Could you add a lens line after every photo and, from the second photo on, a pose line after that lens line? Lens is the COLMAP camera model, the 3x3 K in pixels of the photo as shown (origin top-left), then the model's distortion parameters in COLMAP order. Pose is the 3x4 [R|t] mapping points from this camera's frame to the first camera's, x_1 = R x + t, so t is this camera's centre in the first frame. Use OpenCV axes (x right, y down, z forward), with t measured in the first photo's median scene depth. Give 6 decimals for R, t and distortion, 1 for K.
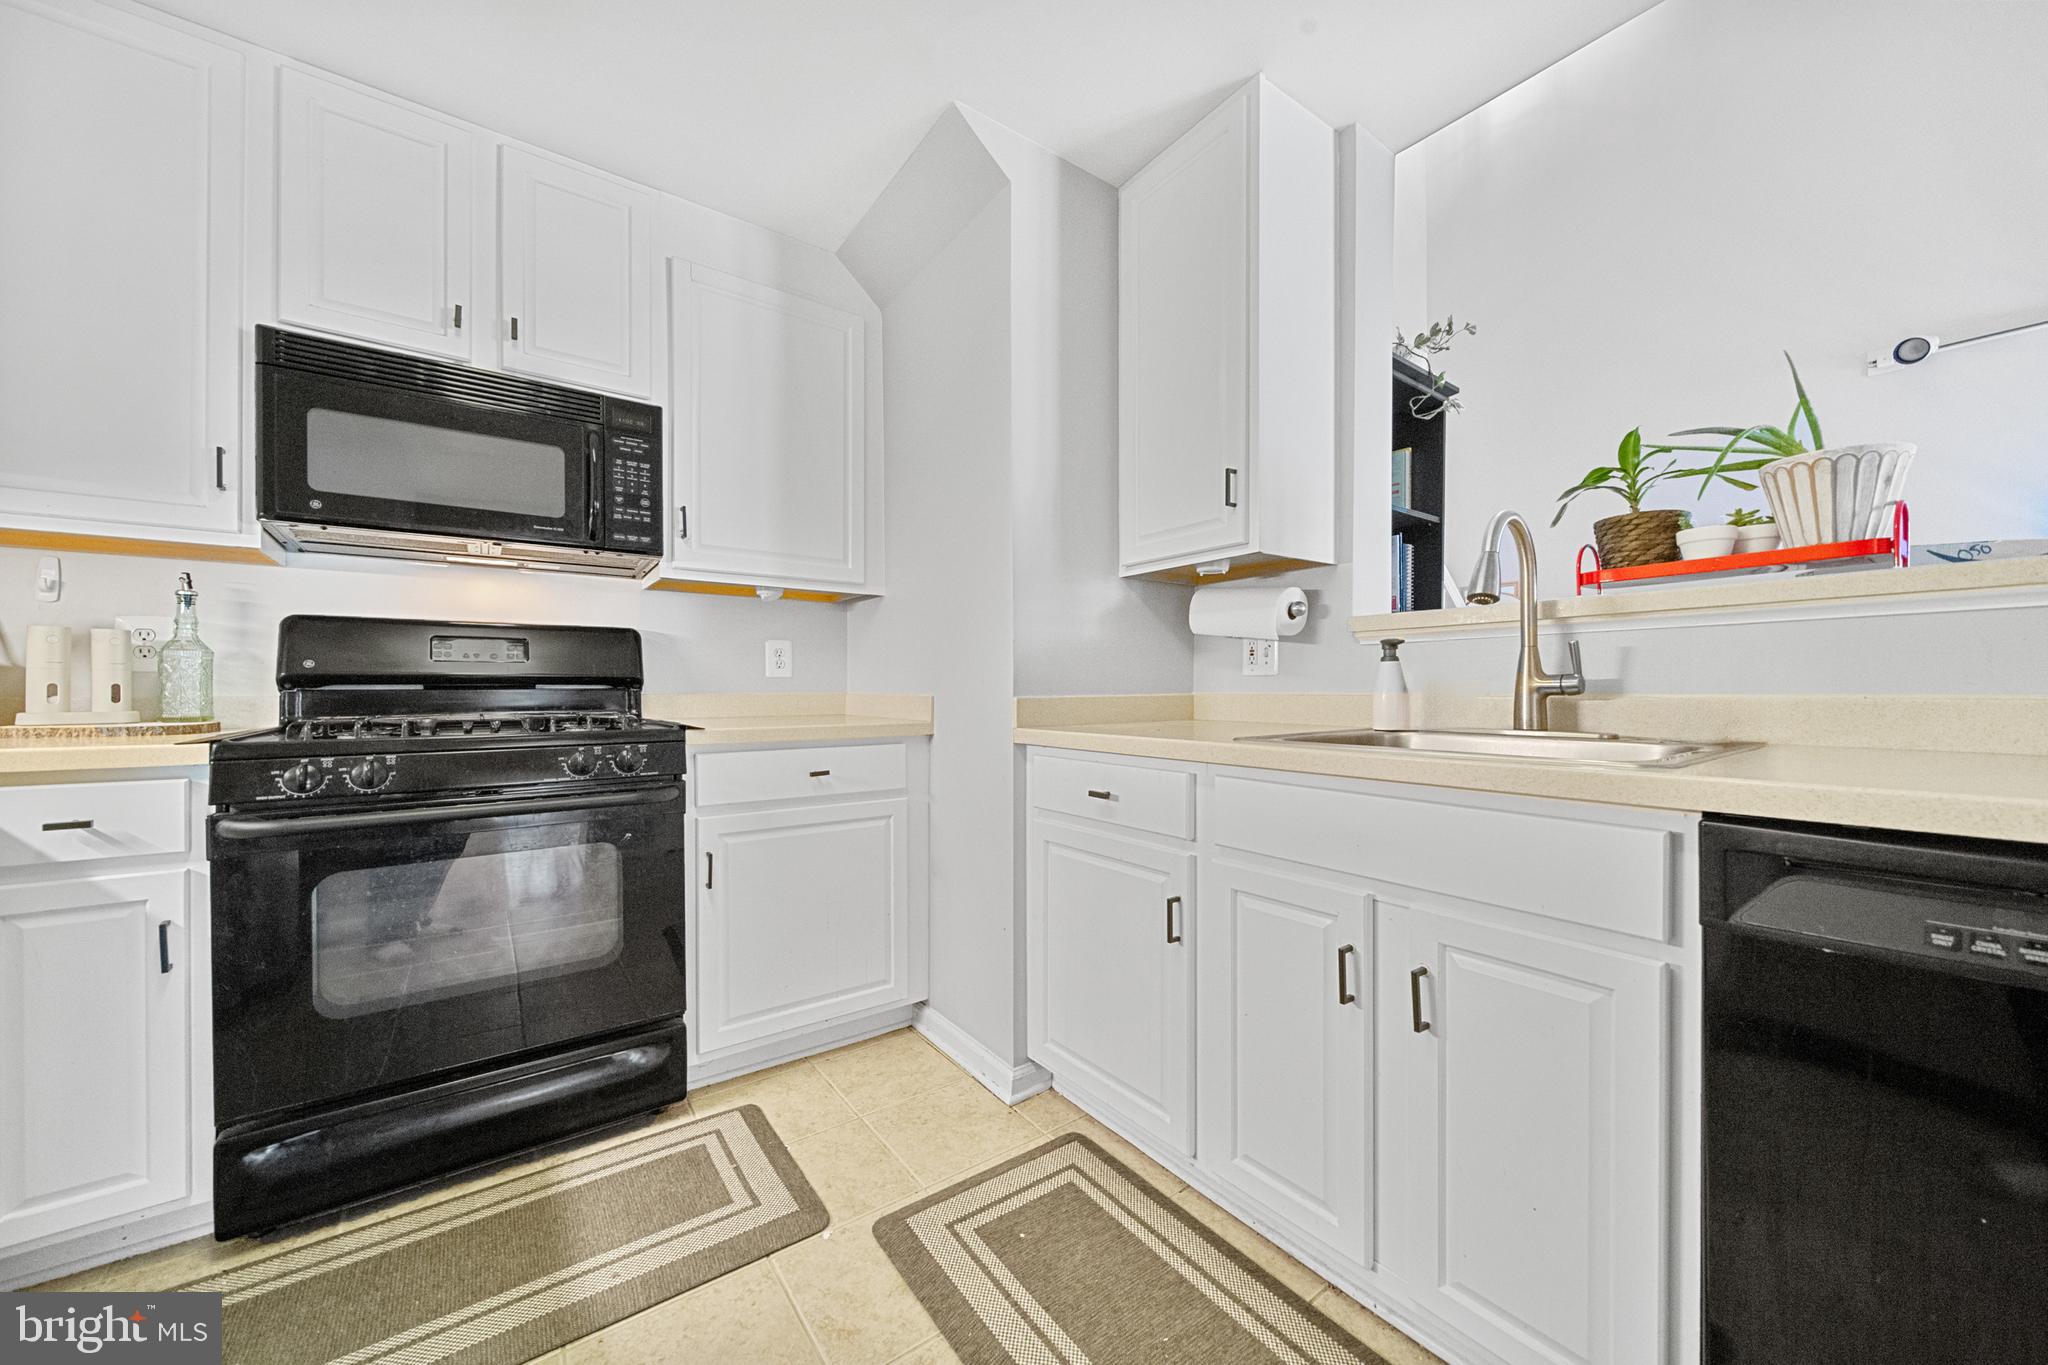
lens RADIAL K [[725.9, 0, 1036.5], [0, 725.9, 690.5], [0, 0, 1]] dist [0.001358, -0.001488]
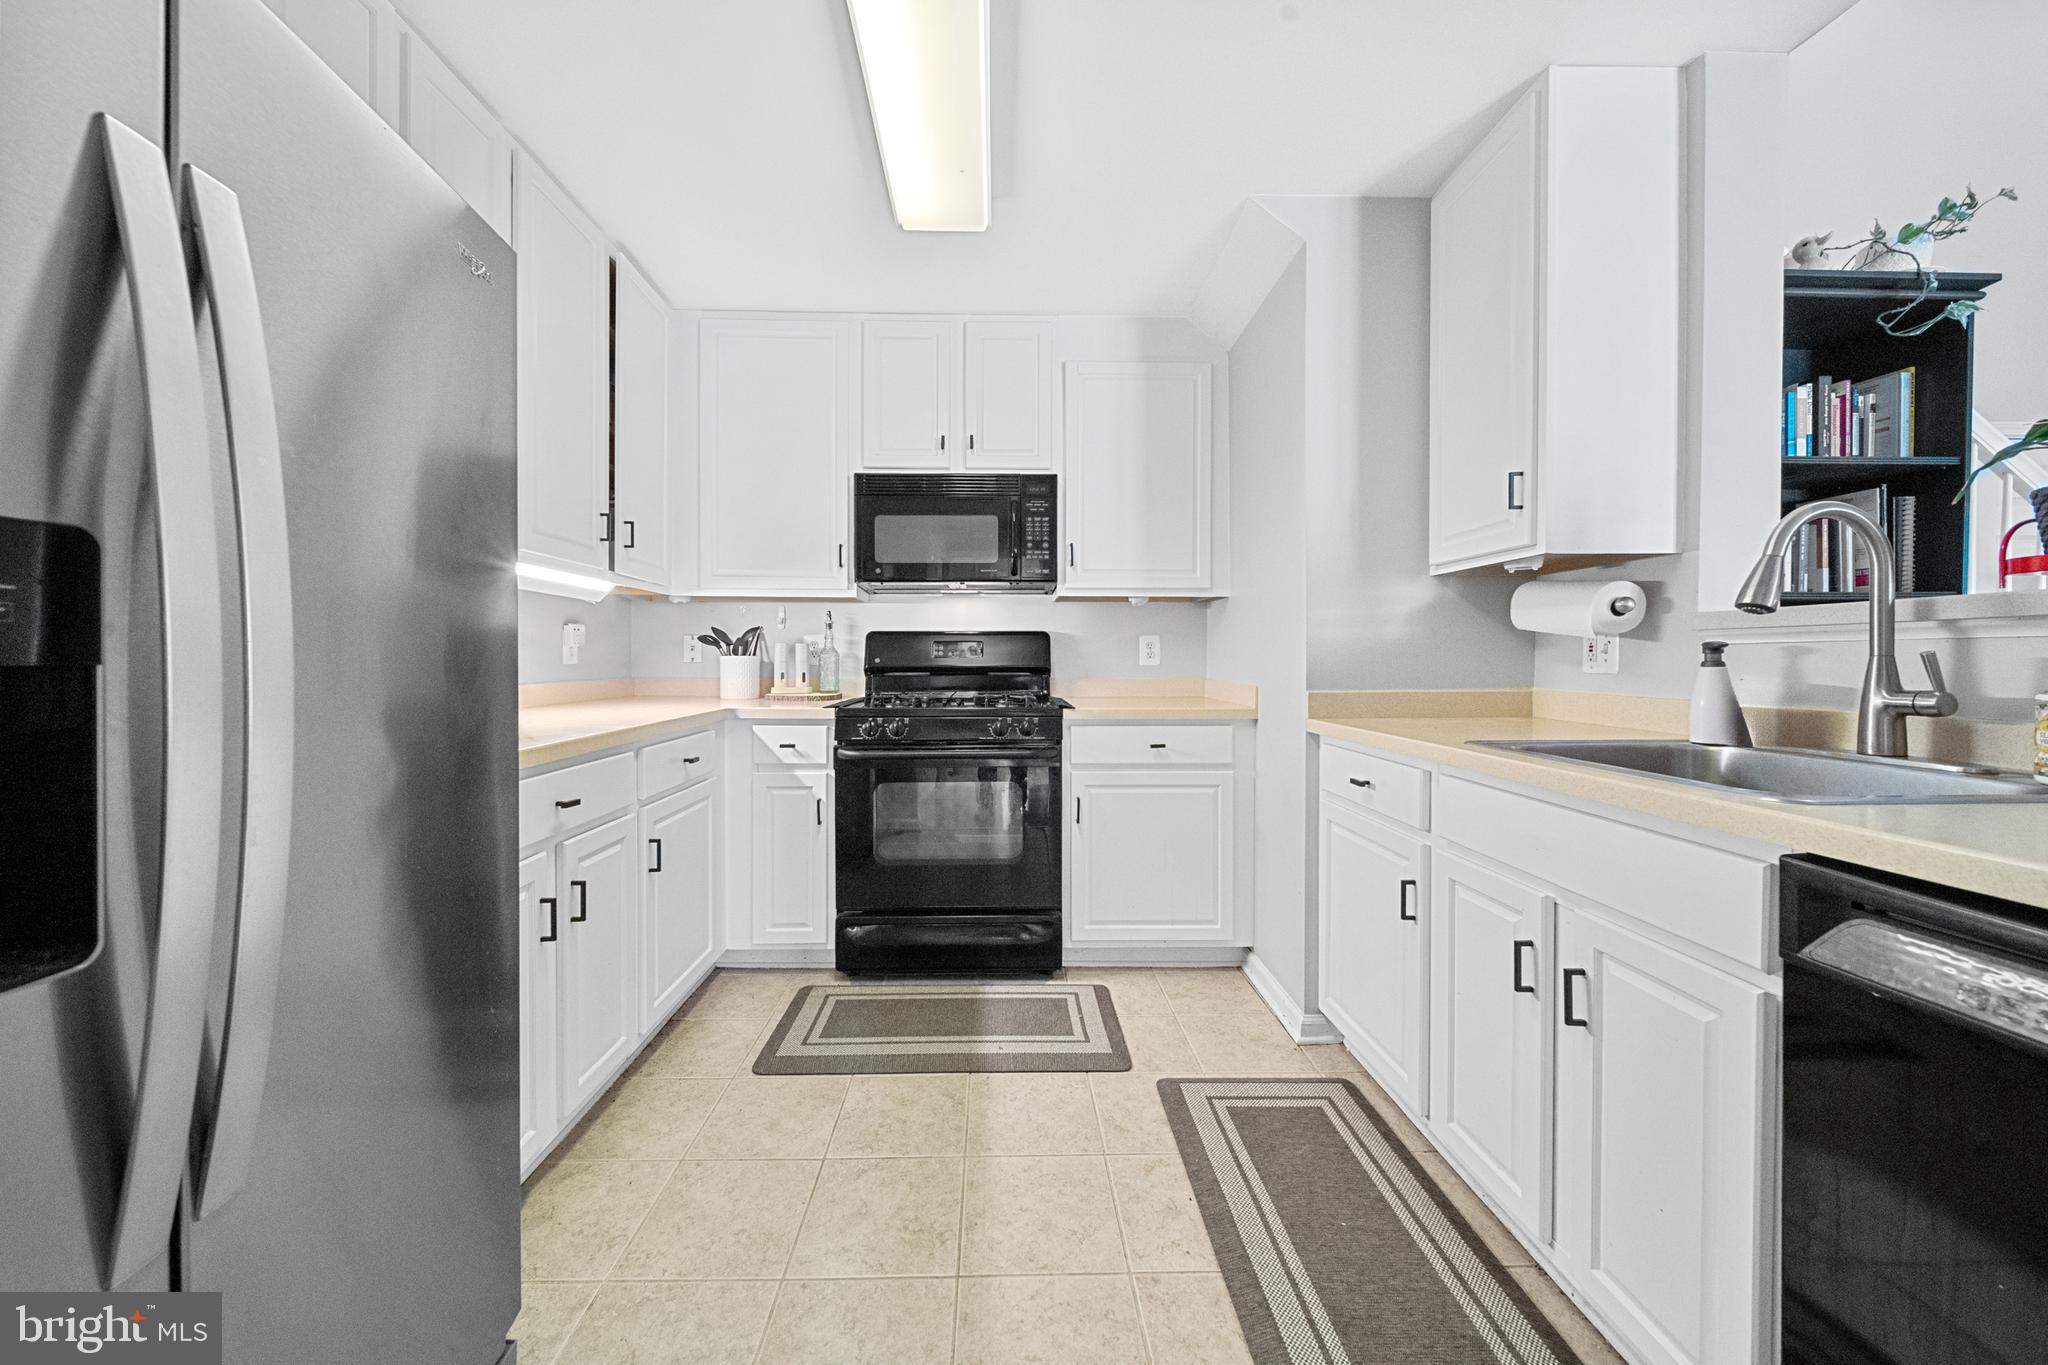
lens RADIAL K [[742.6, 0, 1019.6], [0, 742.6, 659.4], [0, 0, 1]] dist [0.000007, -0.000200]
pose [[0.810037, 0.002868, -0.586372, 0.309120], [-0.001686, 0.999995, 0.002562, -0.047005], [0.586376, -0.001087, 0.810038, -0.229781]]
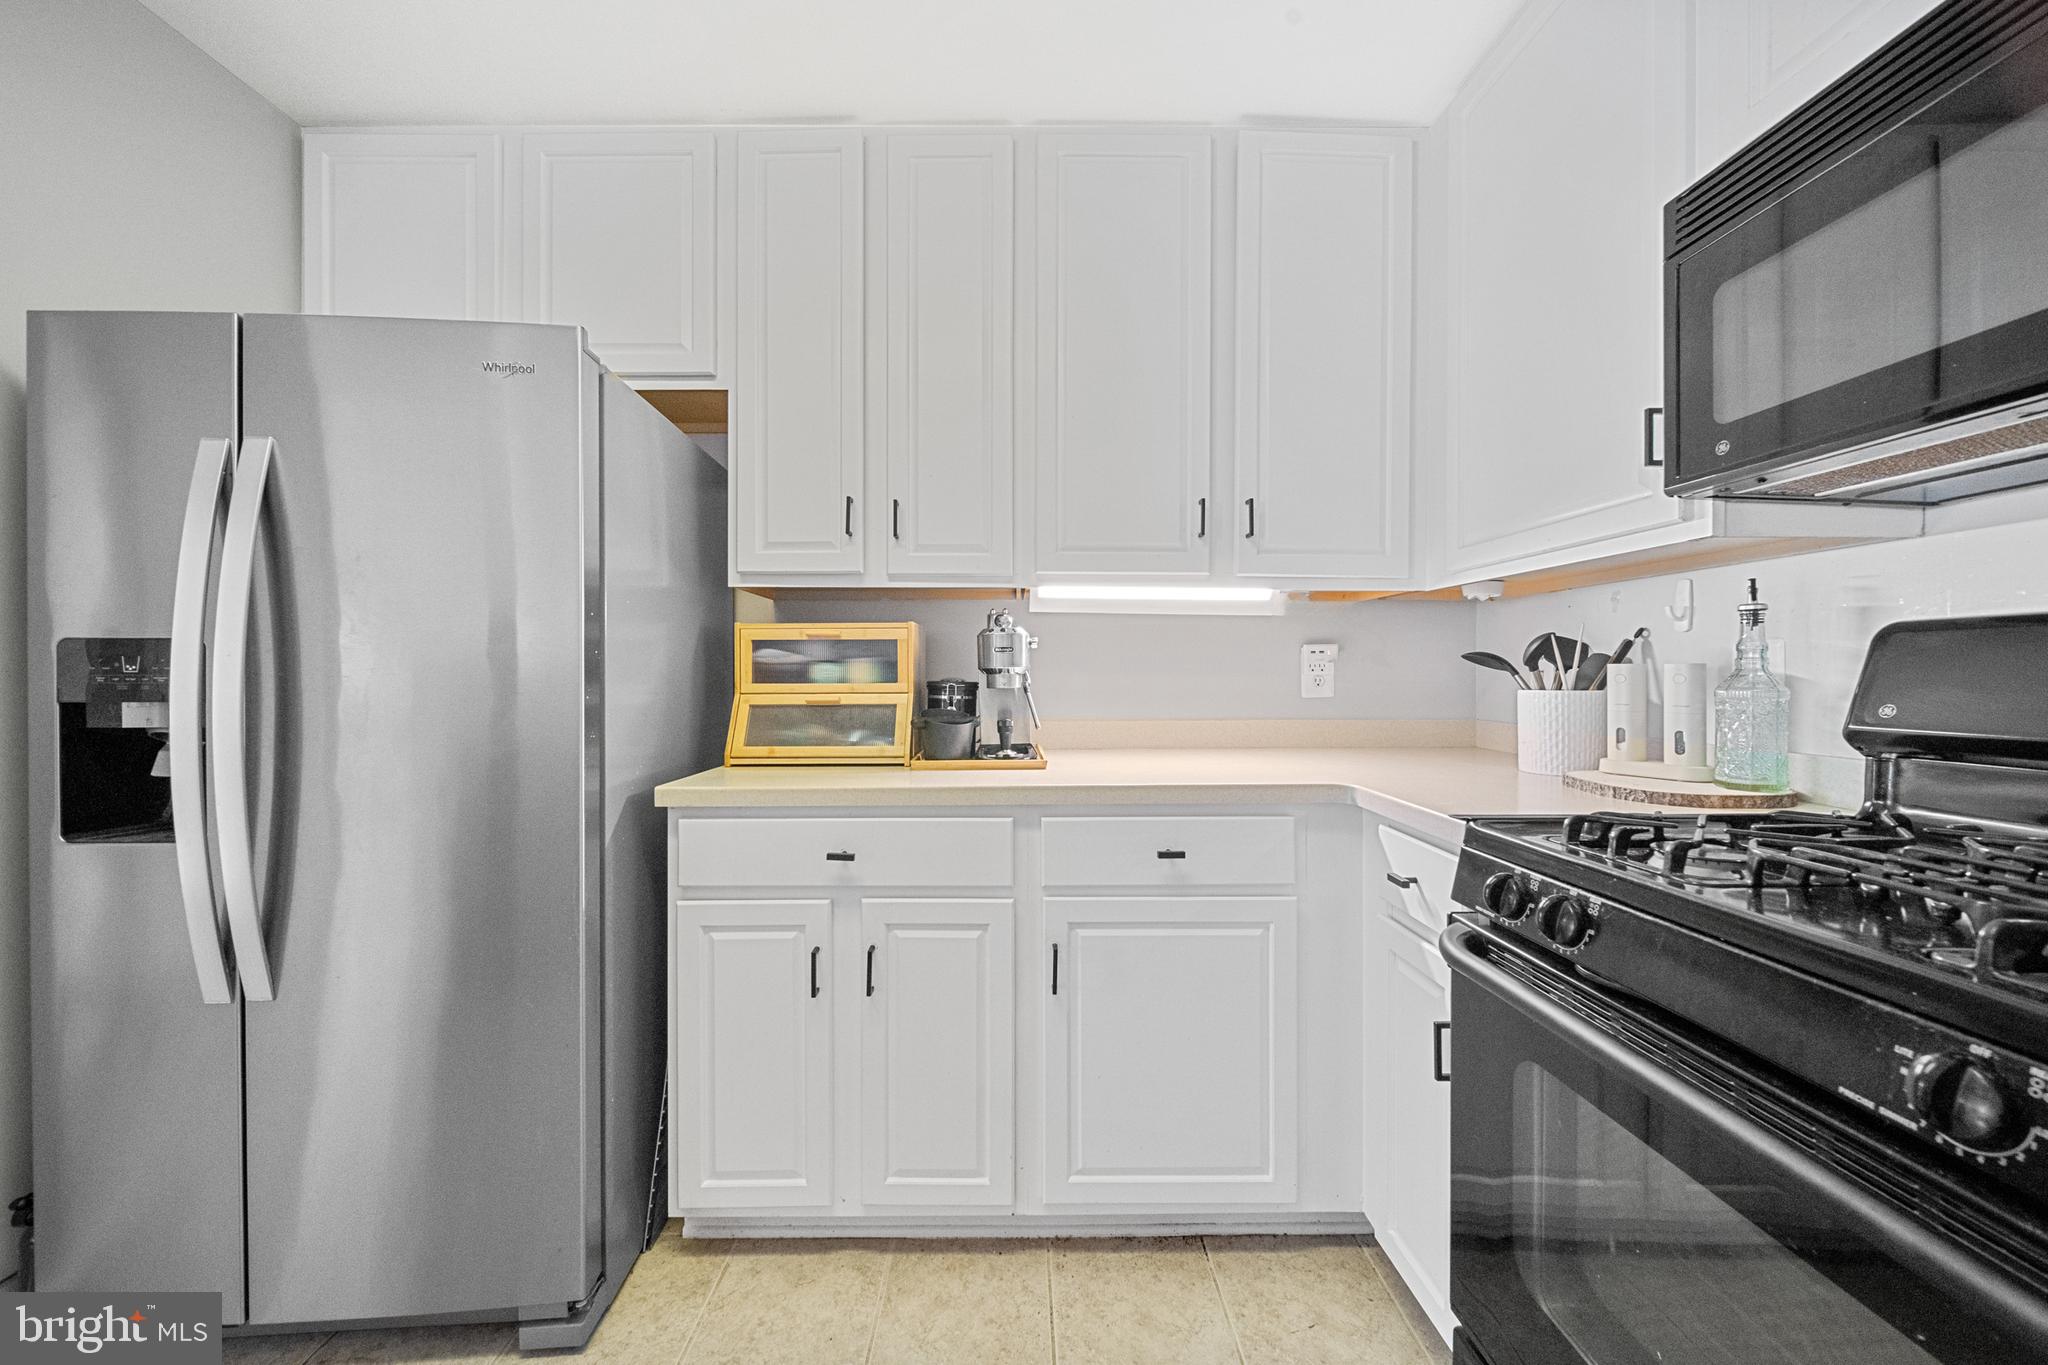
lens RADIAL K [[740.6, 0, 1017.9], [0, 740.6, 685.7], [0, 0, 1]] dist [-0.000144, -0.000188]
pose [[-0.607402, 0.011531, -0.794311, -0.165902], [0.000190, 0.999897, 0.014371, -0.069428], [0.794395, 0.008578, -0.607341, 0.883562]]
